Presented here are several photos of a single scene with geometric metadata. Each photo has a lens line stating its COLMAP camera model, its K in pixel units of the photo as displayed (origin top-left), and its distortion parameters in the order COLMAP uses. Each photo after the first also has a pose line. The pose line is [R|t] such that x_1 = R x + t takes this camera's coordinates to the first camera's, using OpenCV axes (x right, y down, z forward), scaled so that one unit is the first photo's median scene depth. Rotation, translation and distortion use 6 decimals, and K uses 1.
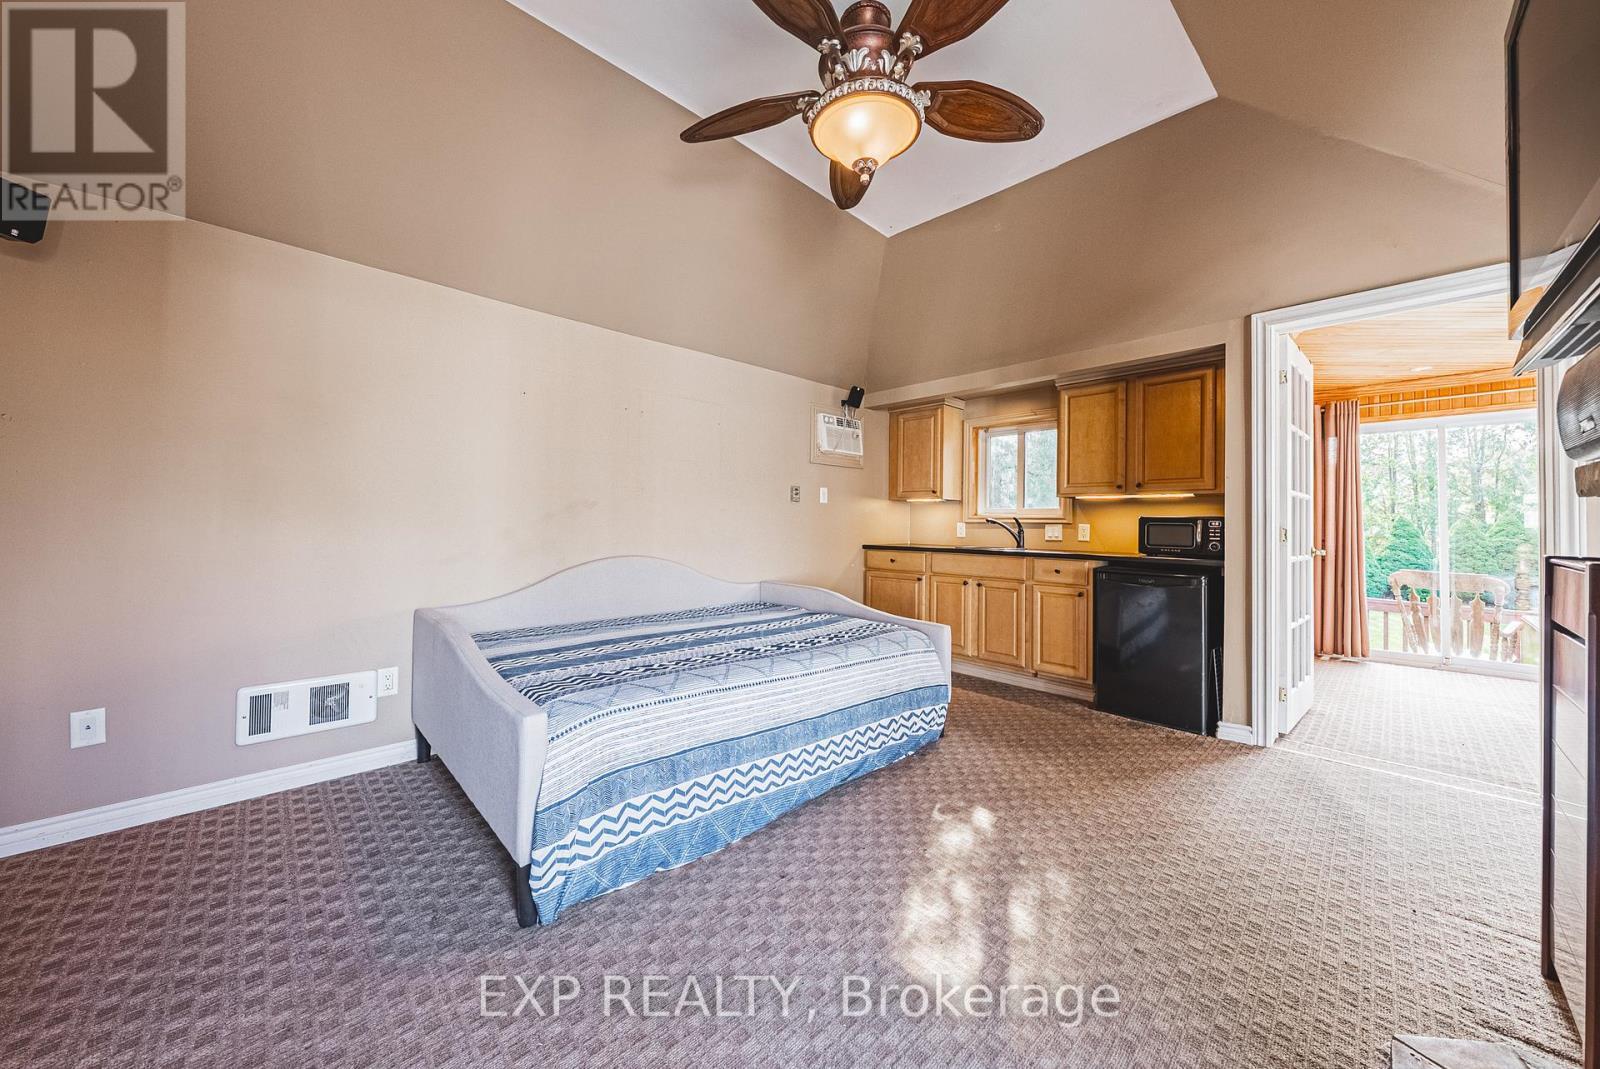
lens RADIAL K [[555.8, 0, 797.8], [0, 555.8, 519.1], [0, 0, 1]] dist [0.000841, 0.000102]
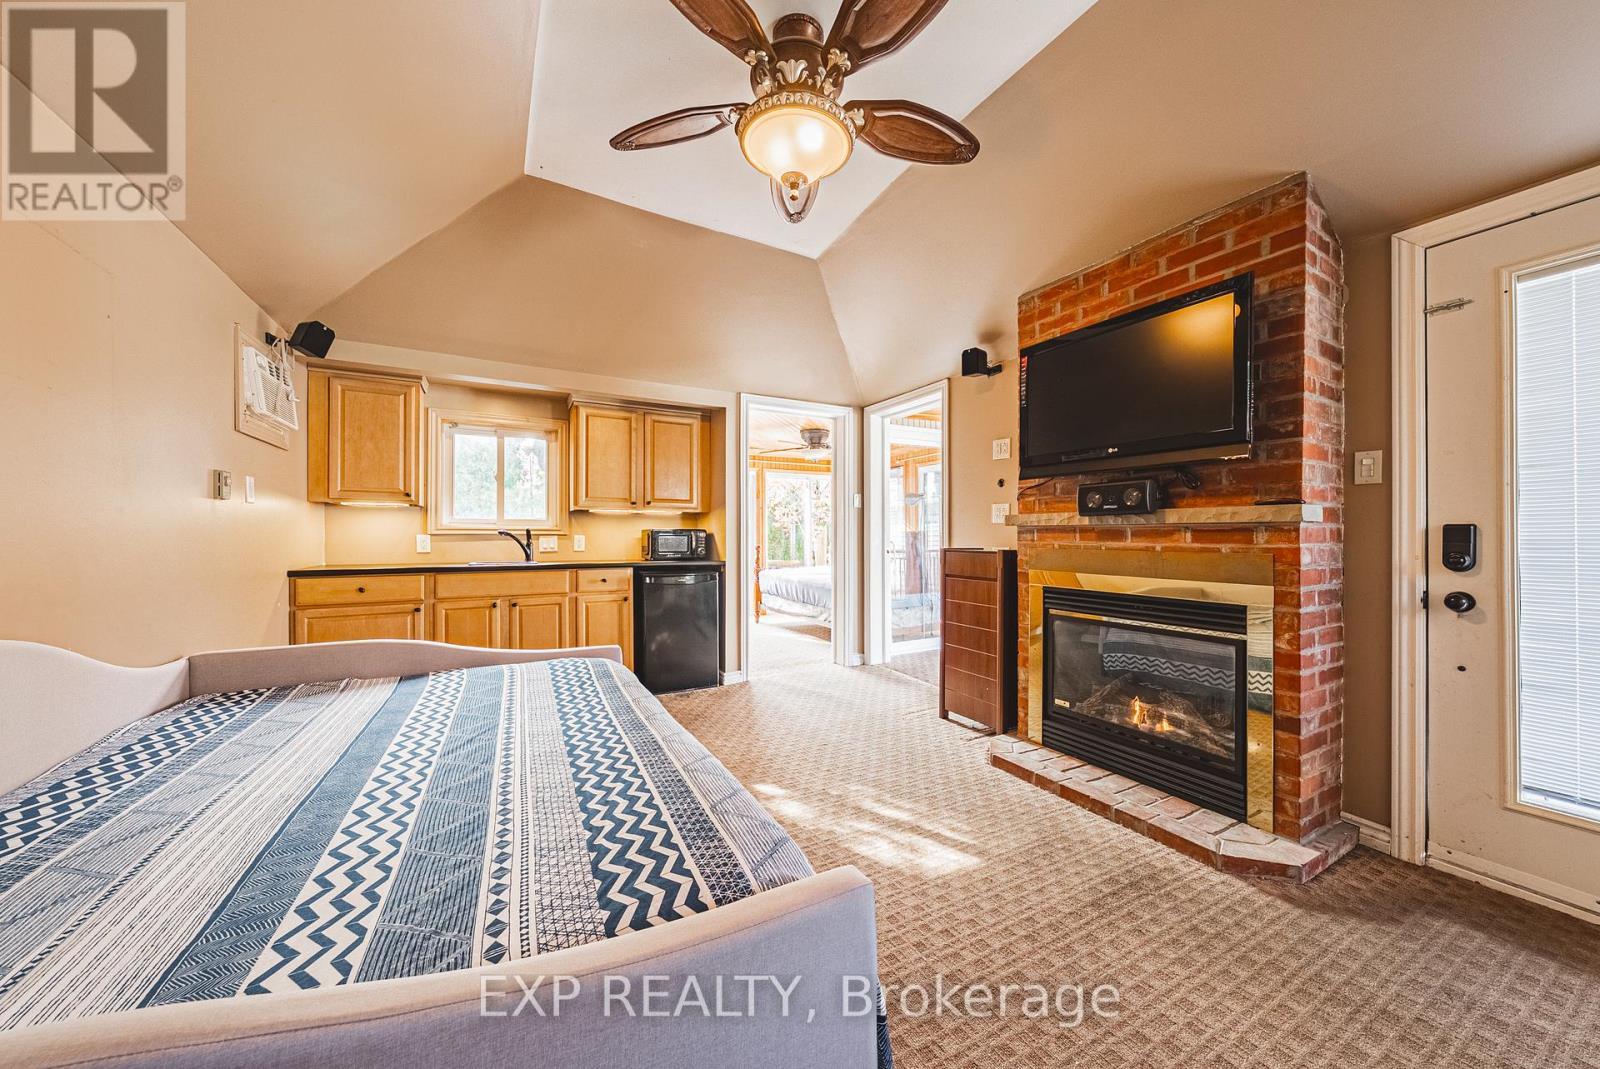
lens RADIAL K [[536.2, 0, 800.0], [0, 536.2, 534.5], [0, 0, 1]] dist [0.000435, 0.000026]
pose [[0.271459, -0.008180, 0.962415, -0.345734], [-0.004445, 0.999943, 0.009753, -0.003910], [-0.962440, -0.006925, 0.271407, 0.306520]]
